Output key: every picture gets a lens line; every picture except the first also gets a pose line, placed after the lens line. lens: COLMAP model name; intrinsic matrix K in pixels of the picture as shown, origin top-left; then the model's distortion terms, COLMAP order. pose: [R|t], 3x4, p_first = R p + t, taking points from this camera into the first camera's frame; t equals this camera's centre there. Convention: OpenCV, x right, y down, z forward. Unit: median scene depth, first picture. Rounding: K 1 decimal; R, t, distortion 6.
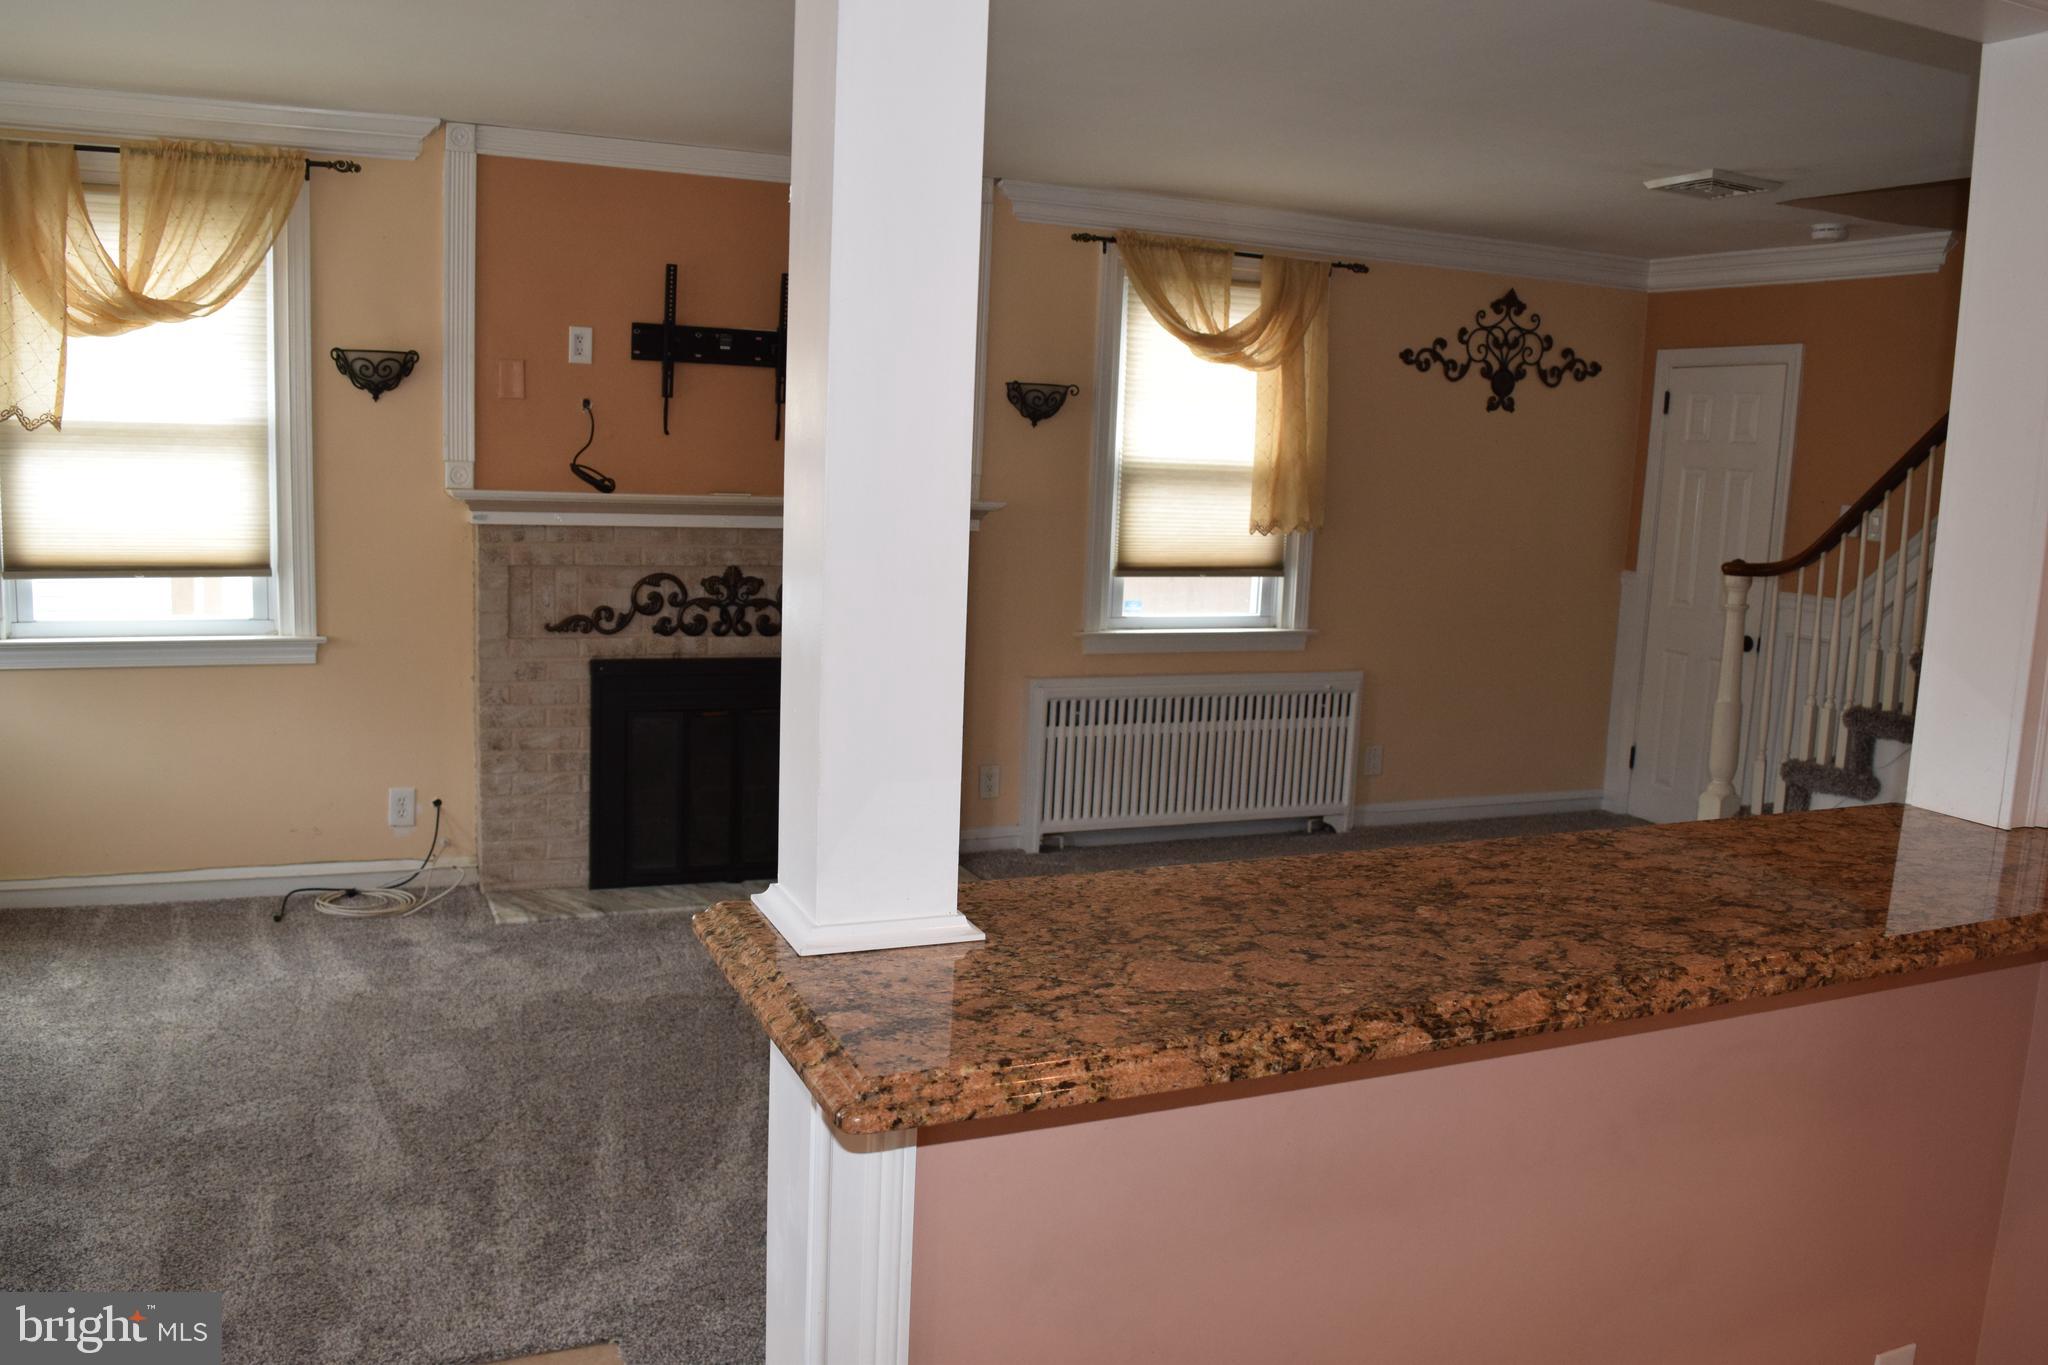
lens RADIAL K [[1616.8, 0, 1029.5], [0, 1616.8, 687.7], [0, 0, 1]] dist [-0.090016, 0.014843]
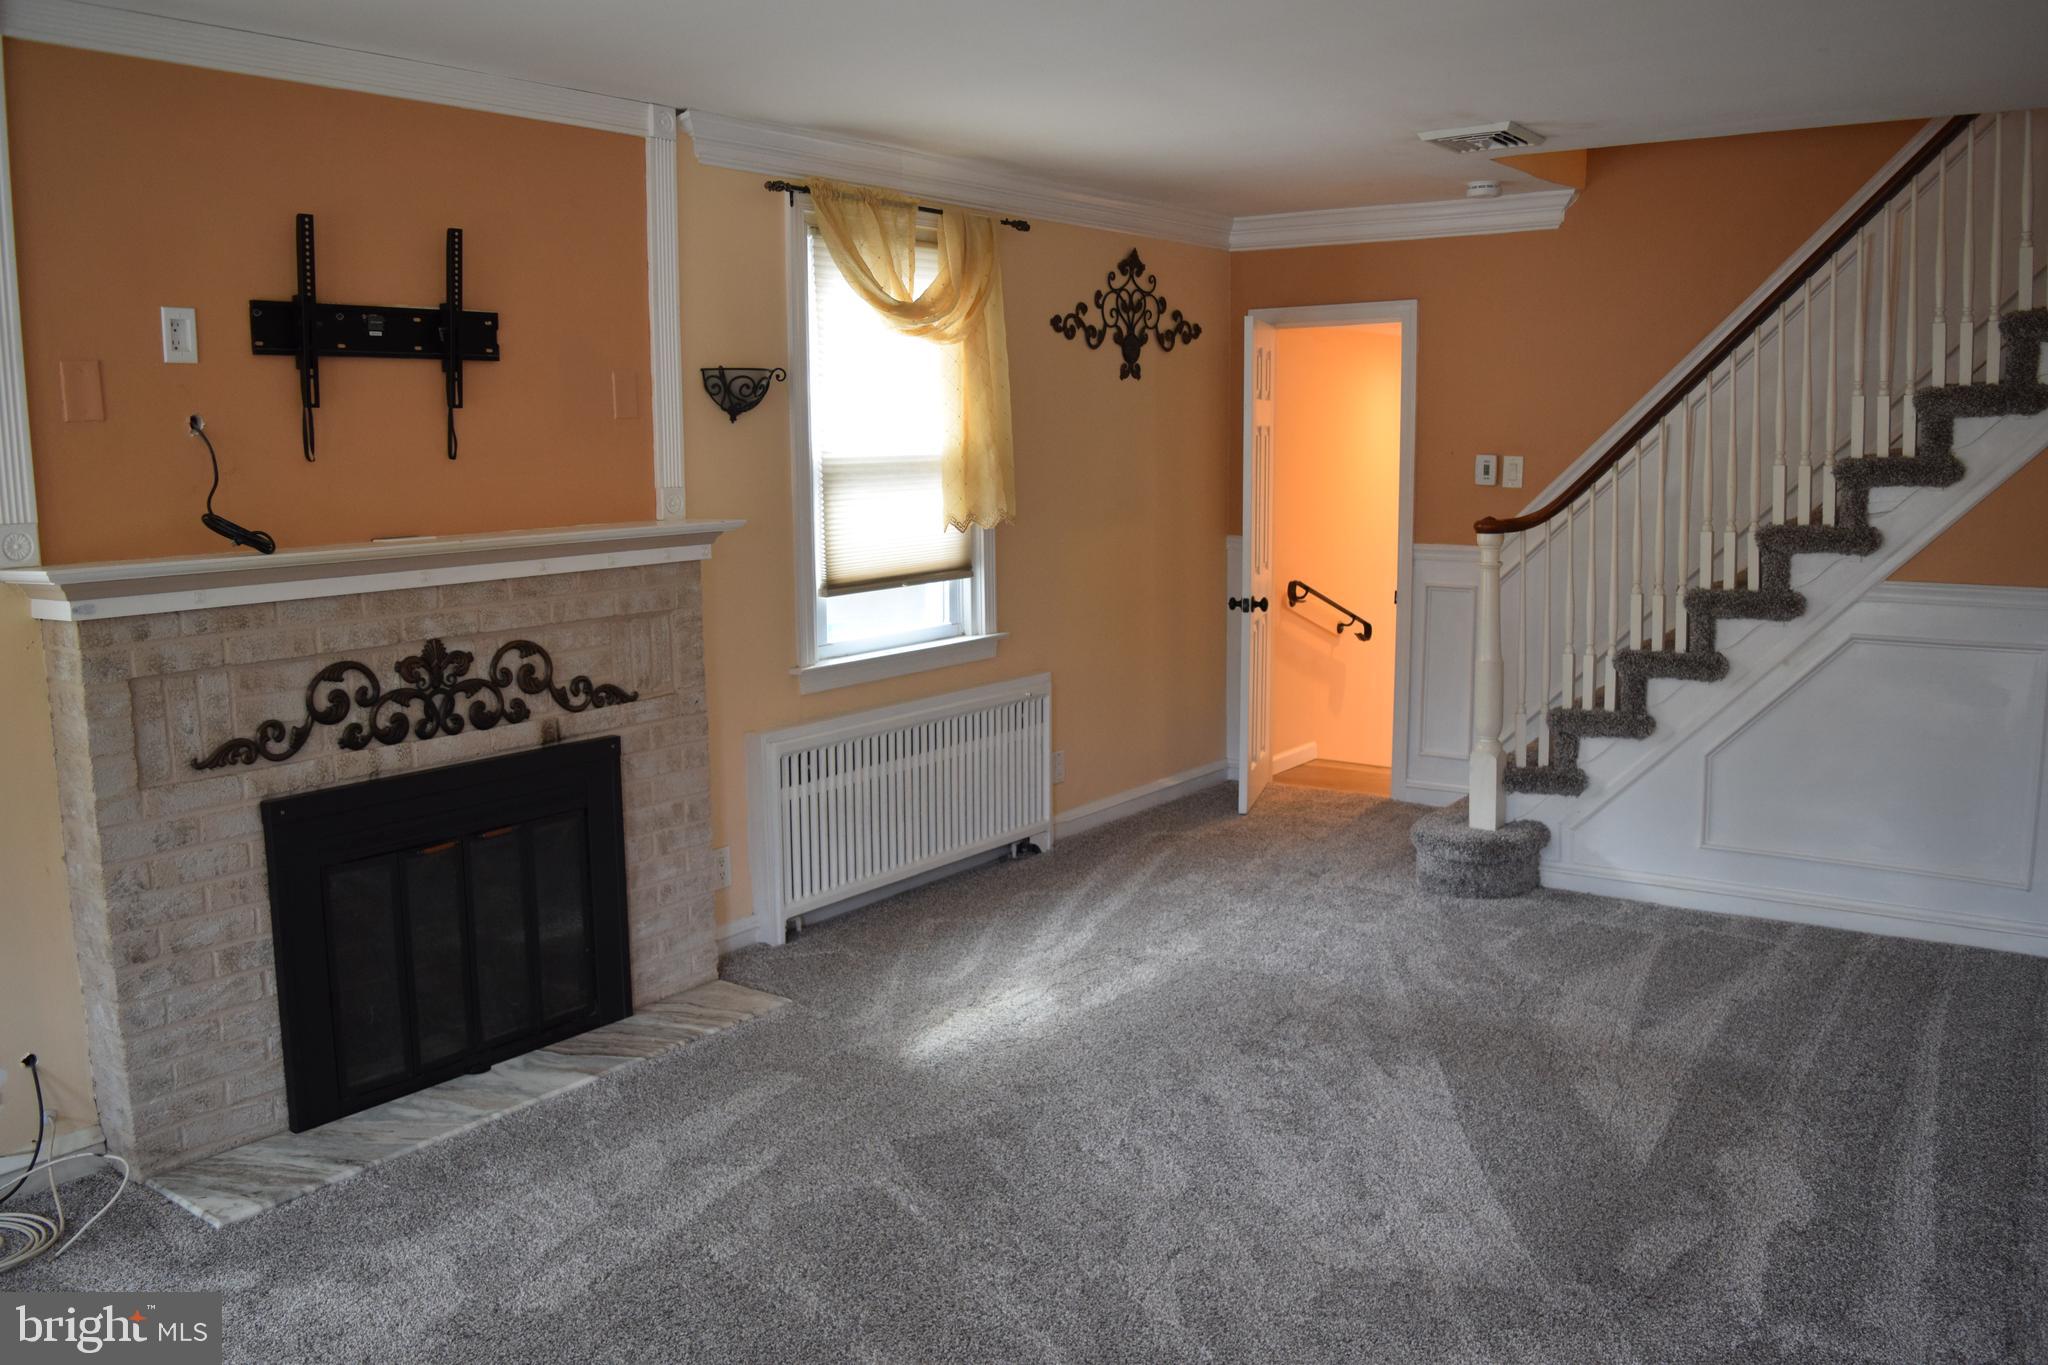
lens RADIAL K [[1616.8, 0, 1022.0], [0, 1616.8, 686.2], [0, 0, 1]] dist [-0.090016, 0.014843]
pose [[0.868308, -0.127774, 0.479286, -0.297969], [0.121322, 0.991613, 0.044561, -0.054574], [-0.480959, 0.019455, 0.876527, 0.254625]]
